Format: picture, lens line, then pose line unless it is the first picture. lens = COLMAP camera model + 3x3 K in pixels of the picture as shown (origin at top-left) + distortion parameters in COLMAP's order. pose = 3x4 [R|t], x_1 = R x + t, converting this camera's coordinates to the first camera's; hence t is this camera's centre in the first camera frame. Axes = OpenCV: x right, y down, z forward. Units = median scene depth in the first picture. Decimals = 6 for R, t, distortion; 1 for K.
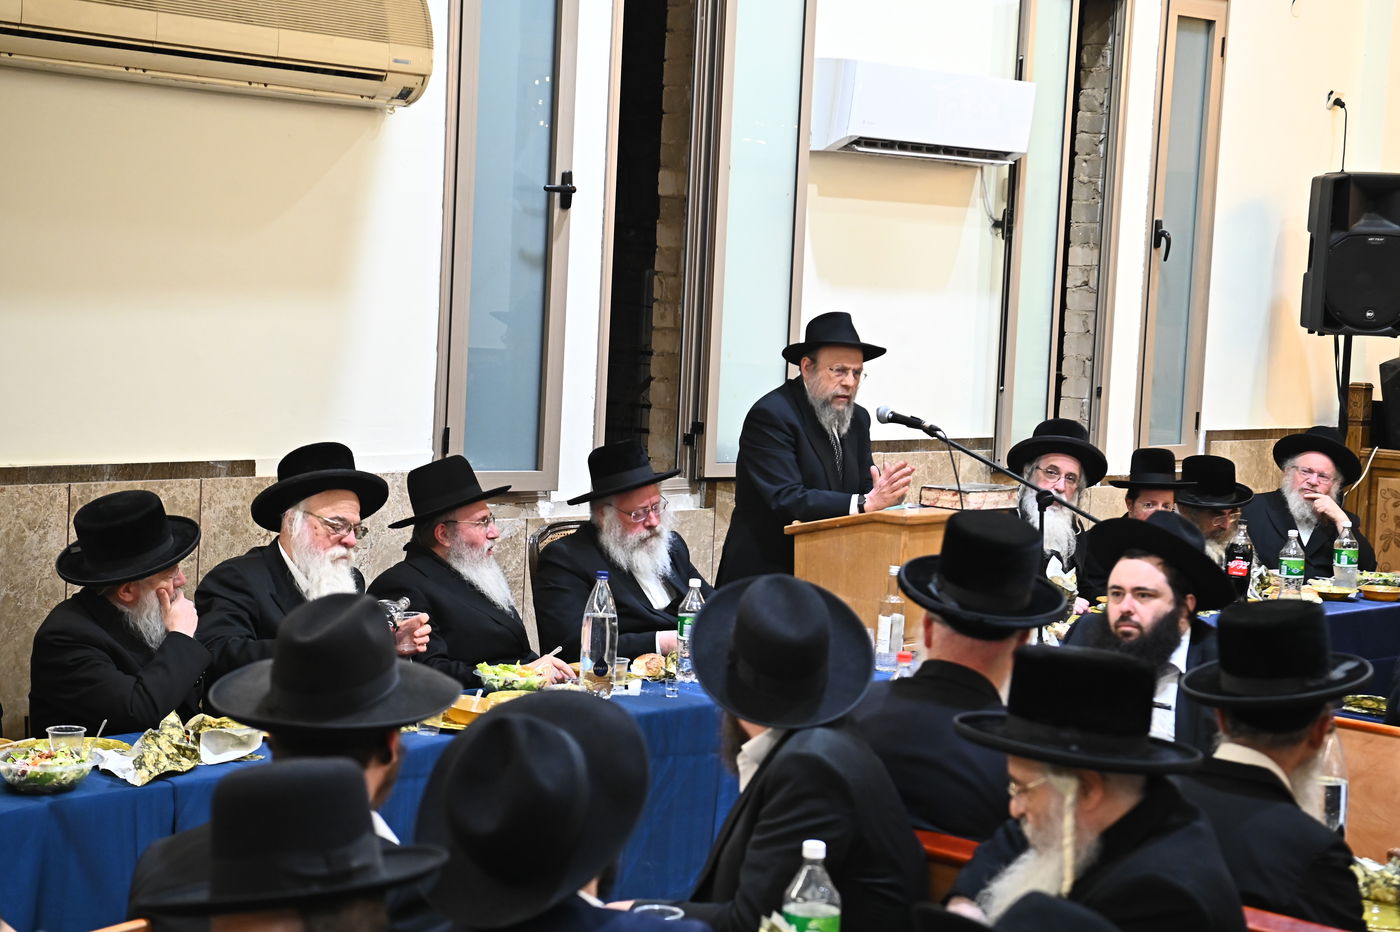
lens RADIAL K [[2666.5, 0, 691.2], [0, 2666.5, 463.8], [0, 0, 1]] dist [0.306521, 0.000000]
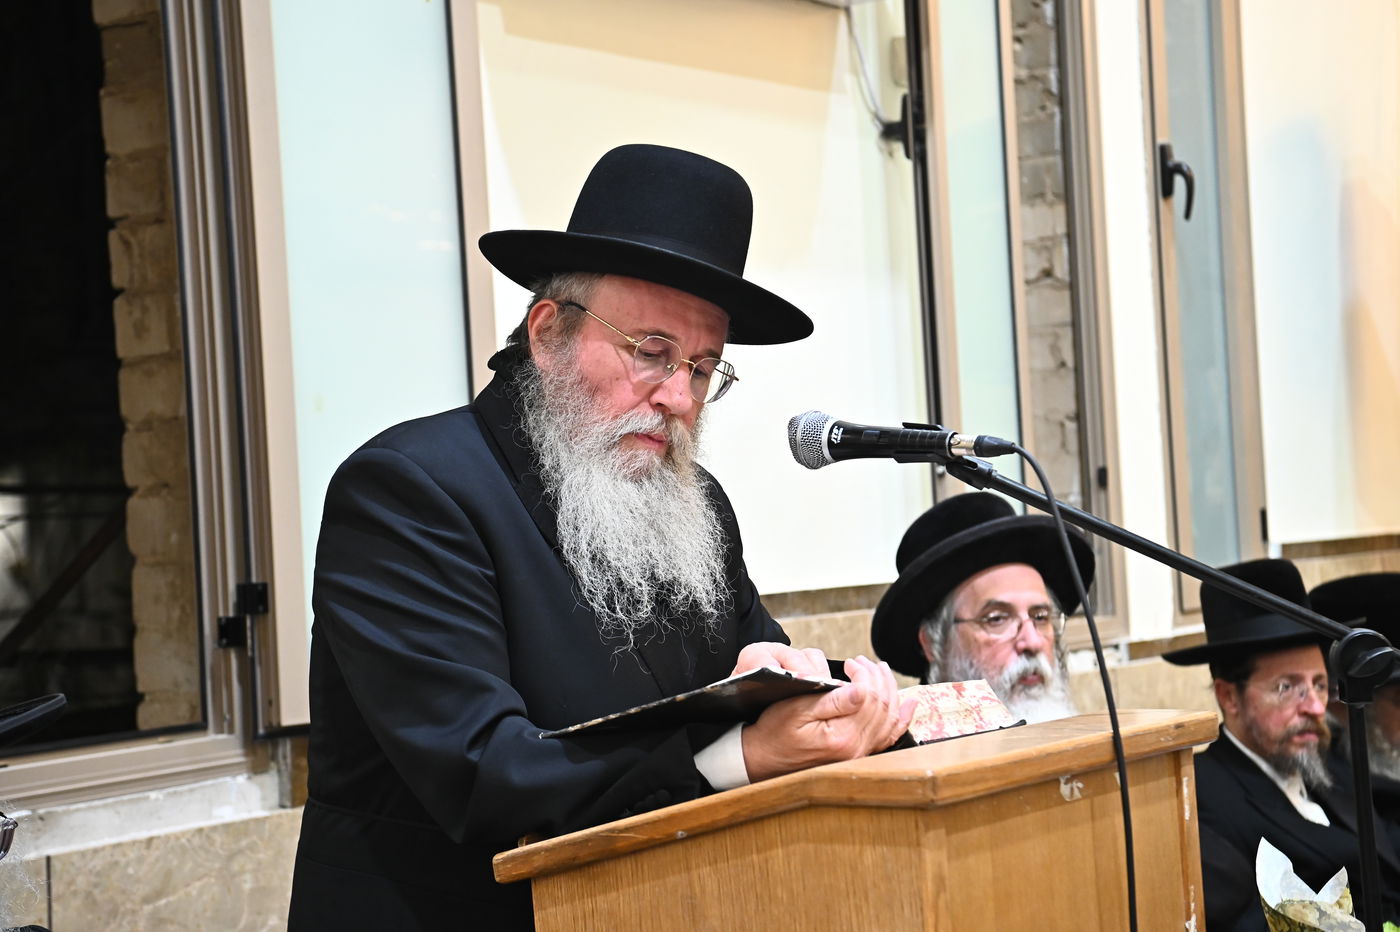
lens RADIAL K [[2666.5, 0, 702.6], [0, 2666.5, 454.4], [0, 0, 1]] dist [0.306521, 0.000000]
pose [[0.988811, -0.098663, 0.111883, 0.024714], [0.109017, 0.989908, -0.090540, 0.007853], [-0.101821, 0.101724, 0.989588, 0.599313]]
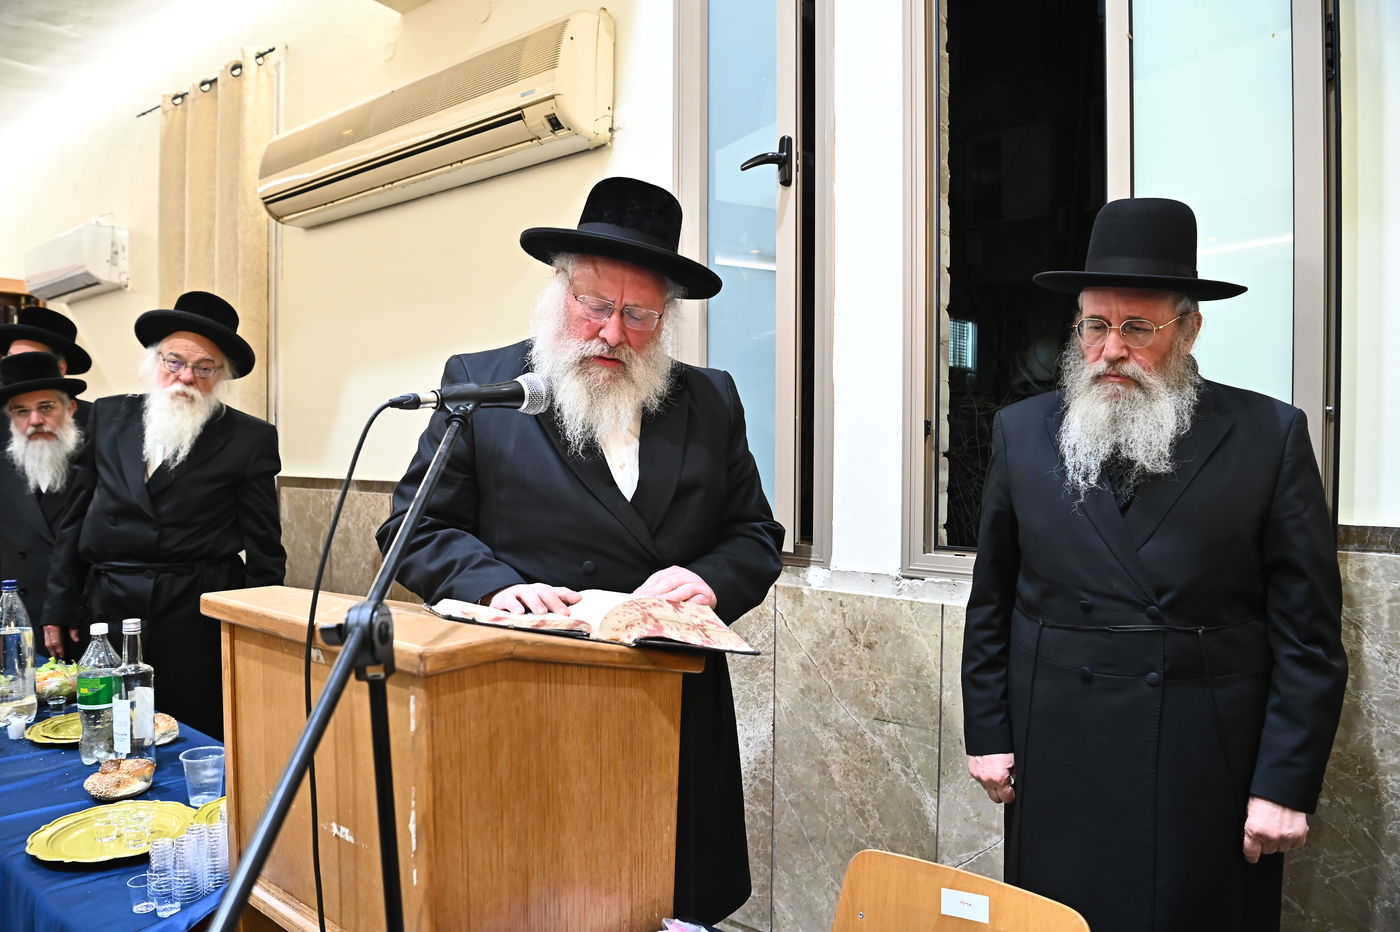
lens RADIAL K [[962.4, 0, 686.9], [0, 962.4, 457.6], [0, 0, 1]] dist [-0.078713, 0.021075]
pose [[0.048096, -0.029321, -0.998412, 0.205866], [-0.077181, 0.996471, -0.032982, -0.005138], [0.995856, 0.078644, 0.045663, 0.881092]]
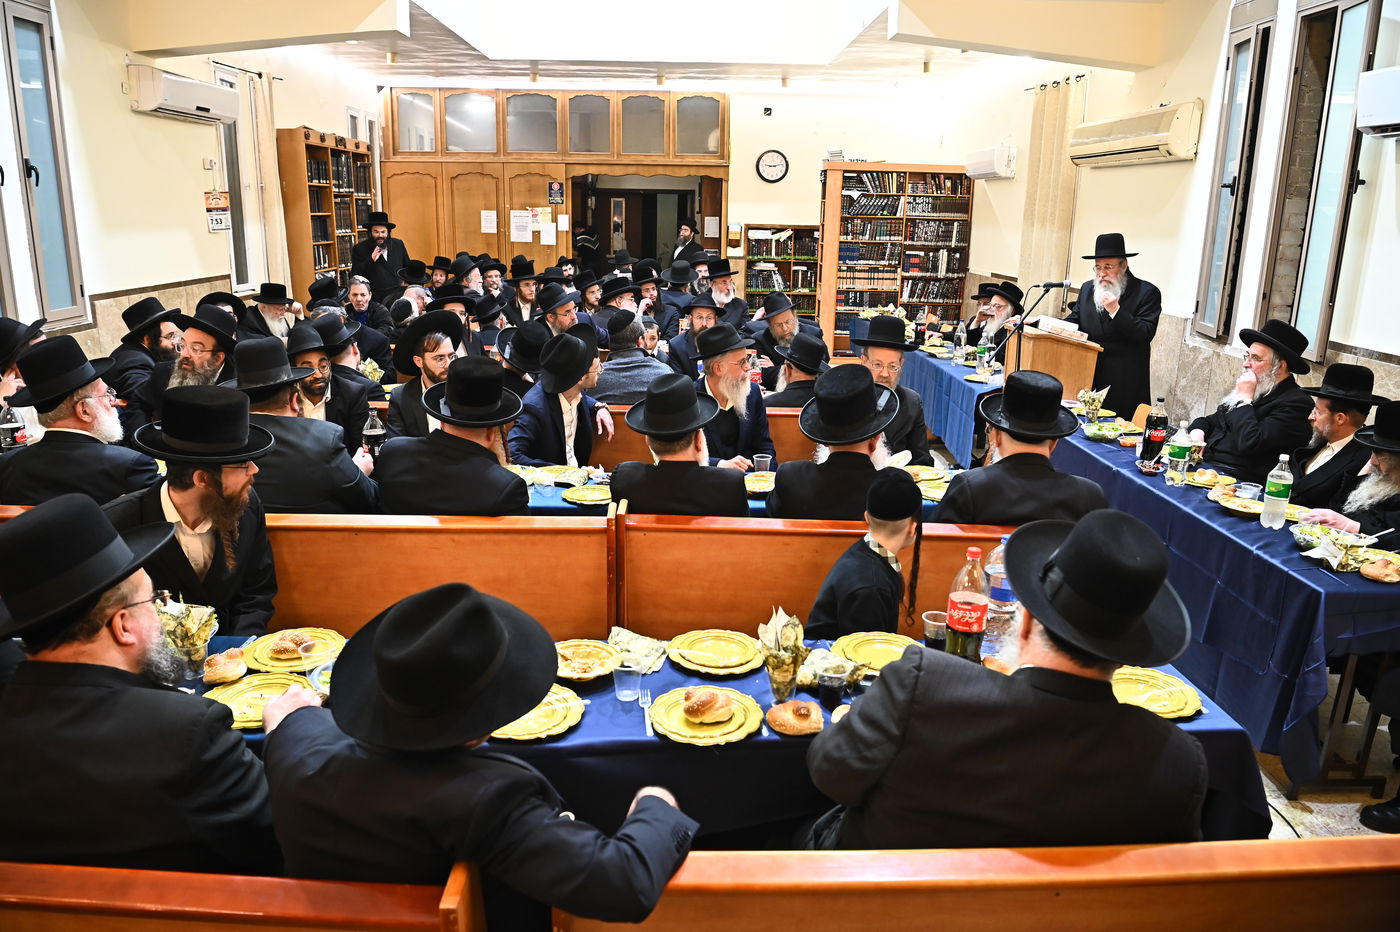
lens RADIAL K [[962.4, 0, 698.7], [0, 962.4, 464.5], [0, 0, 1]] dist [-0.078713, 0.021075]
pose [[-0.724235, 0.121570, -0.678752, 0.675839], [-0.102283, 0.954507, 0.280097, -0.053836], [0.681926, 0.272281, -0.678853, 1.147503]]
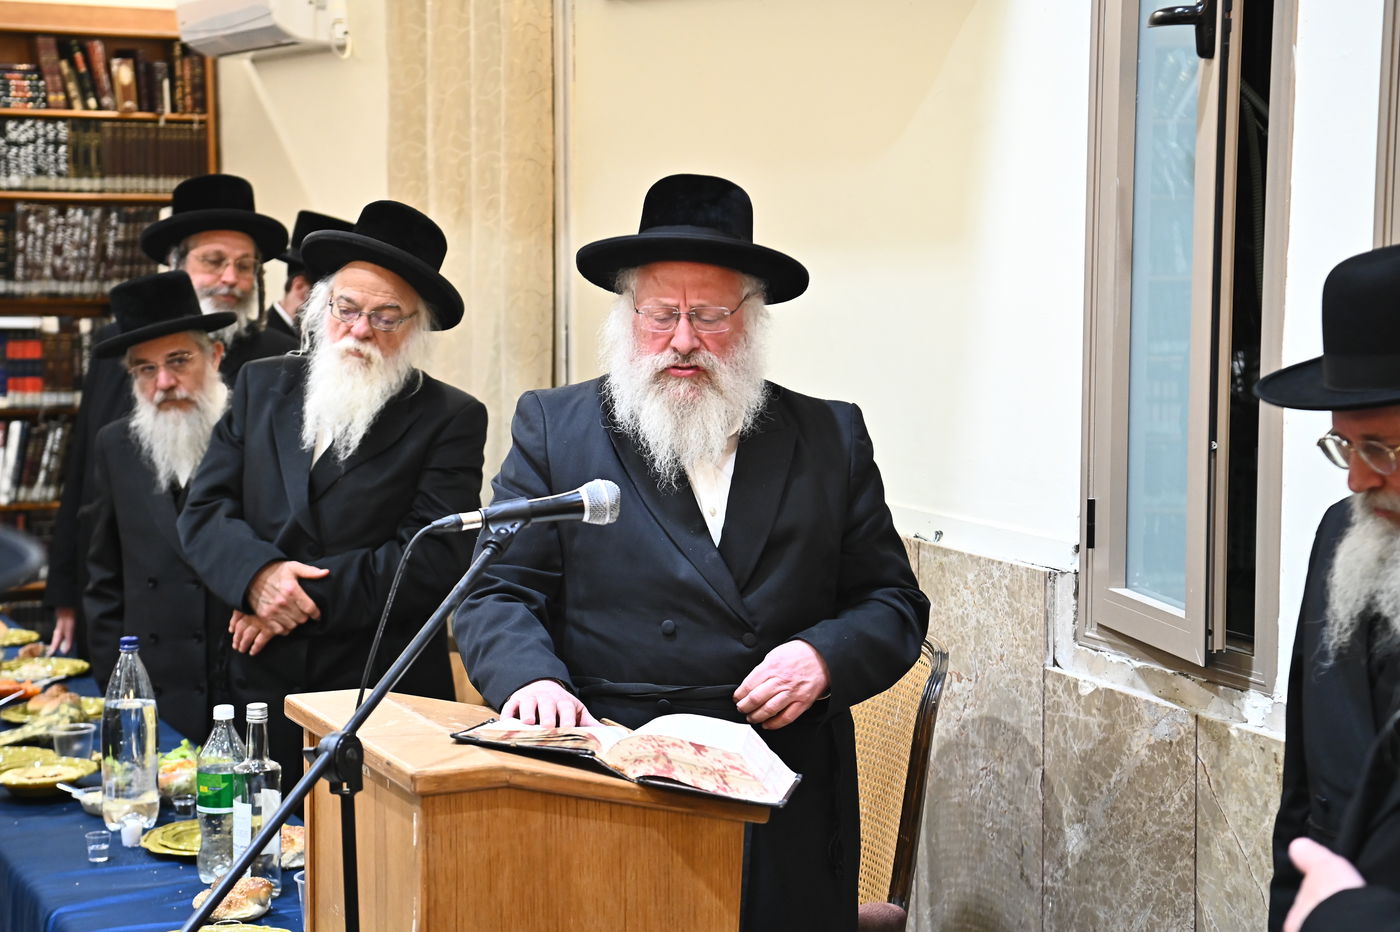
lens RADIAL K [[2666.5, 0, 696.5], [0, 2666.5, 451.7], [0, 0, 1]] dist [0.306521, 0.000000]
pose [[-0.387515, 0.042869, -0.920866, 0.385582], [-0.089806, 0.992411, 0.083991, -0.054442], [0.917479, 0.115247, -0.380724, 1.009315]]
